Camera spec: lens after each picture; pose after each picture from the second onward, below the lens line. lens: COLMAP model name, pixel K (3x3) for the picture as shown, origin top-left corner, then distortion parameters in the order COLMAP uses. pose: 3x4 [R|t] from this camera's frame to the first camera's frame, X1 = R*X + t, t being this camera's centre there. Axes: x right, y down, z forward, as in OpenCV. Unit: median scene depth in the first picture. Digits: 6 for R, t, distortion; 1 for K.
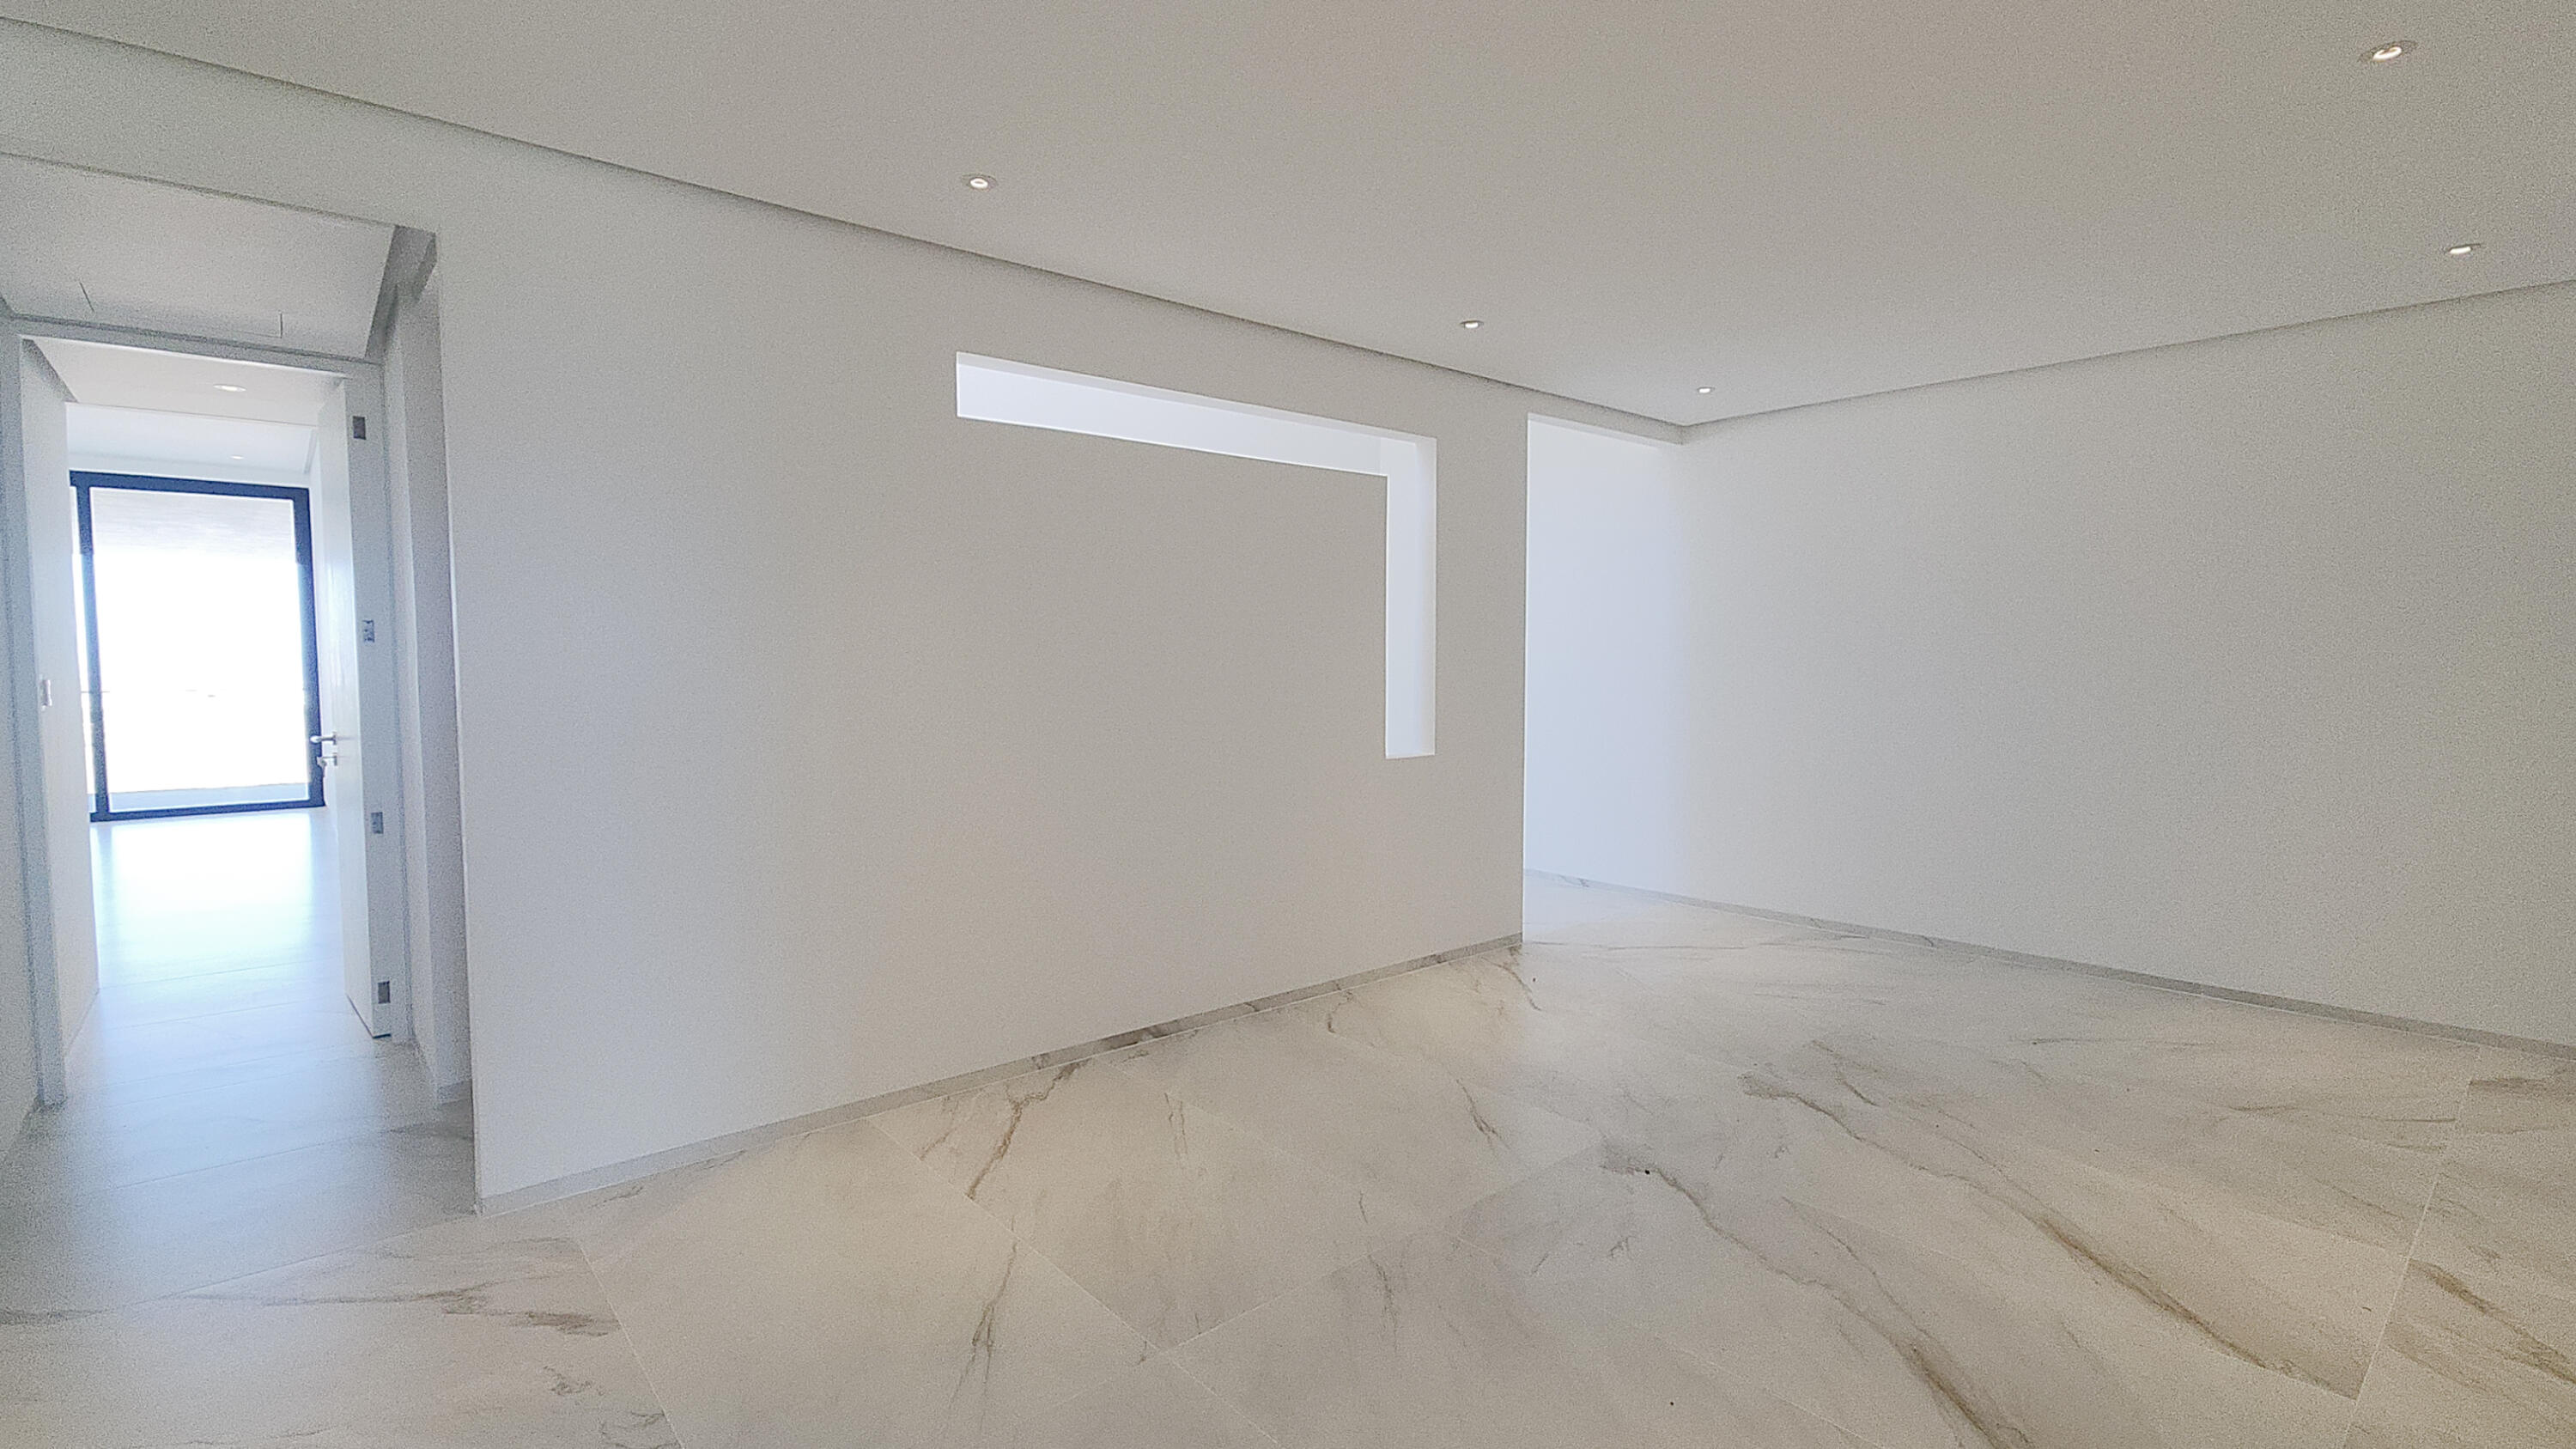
lens RADIAL K [[1158.4, 0, 1285.2], [0, 1158.4, 719.2], [0, 0, 1]] dist [0.010904, -0.000426]
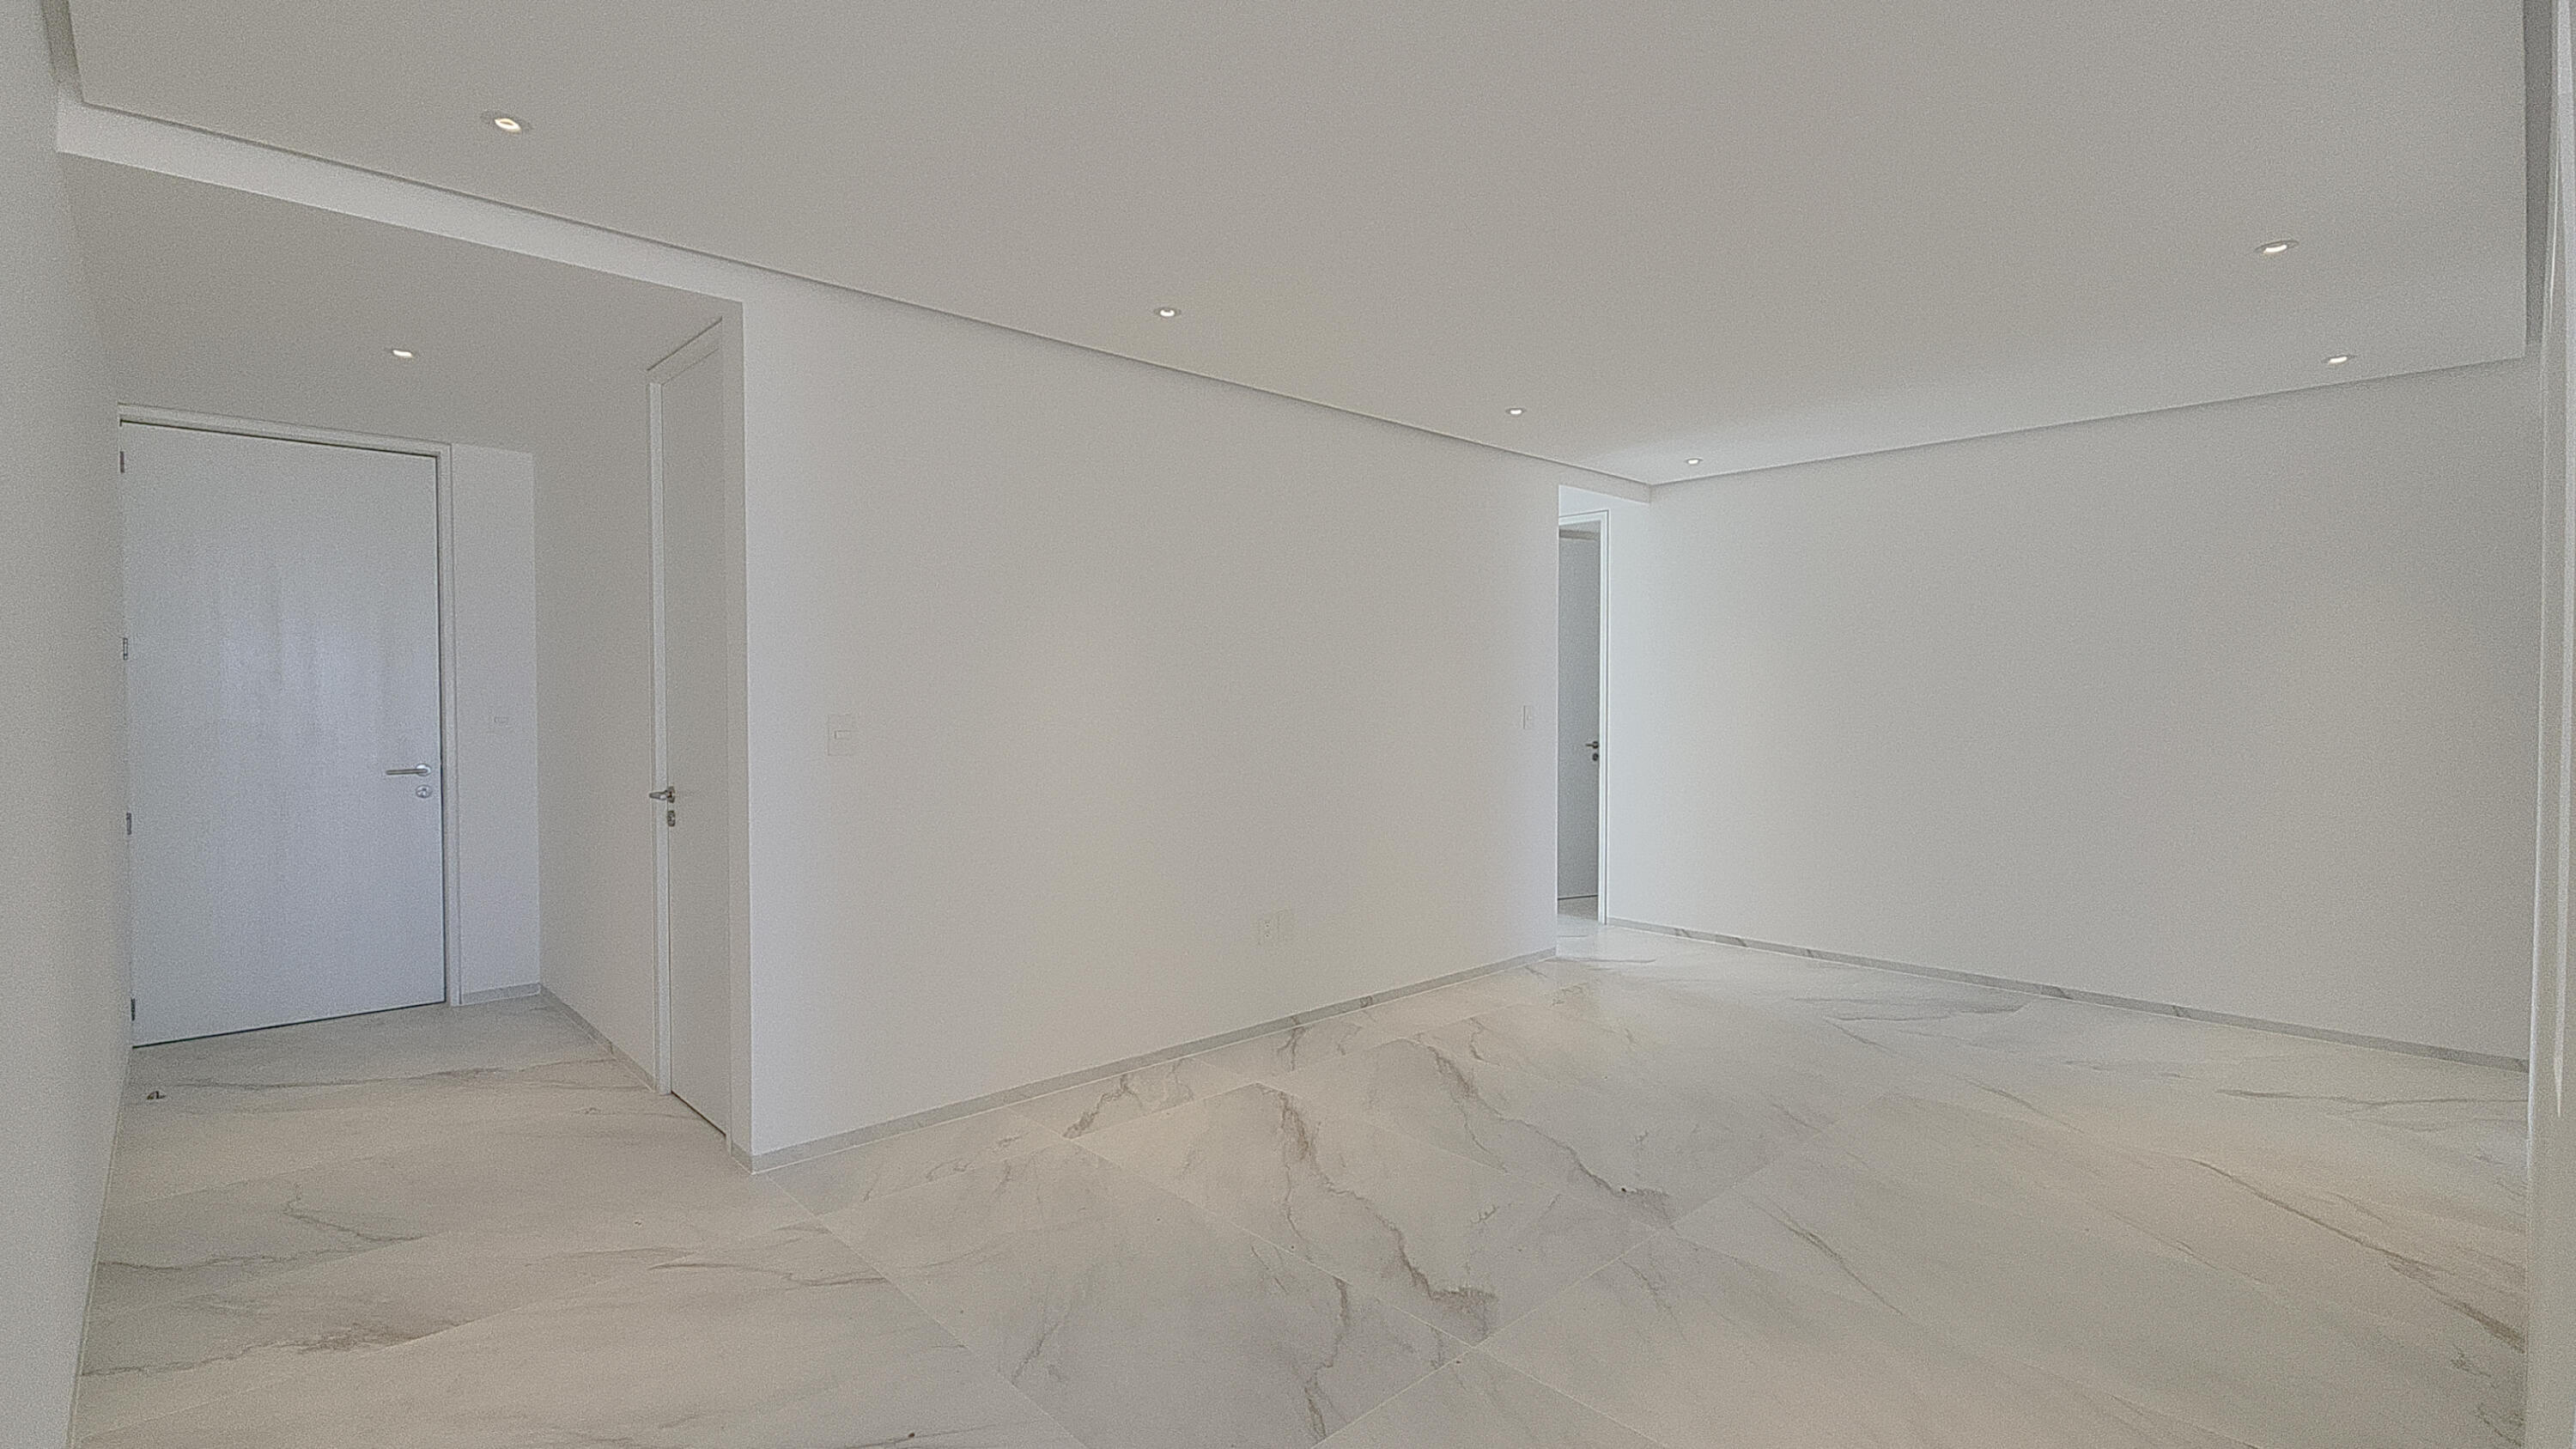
lens RADIAL K [[1158.4, 0, 1285.2], [0, 1158.4, 719.2], [0, 0, 1]] dist [0.010904, -0.000426]
pose [[-0.999262, -0.001075, -0.038387, 0.620320], [-0.004043, 0.996997, 0.077341, -0.107513], [0.038188, 0.077439, -0.996265, 1.886099]]
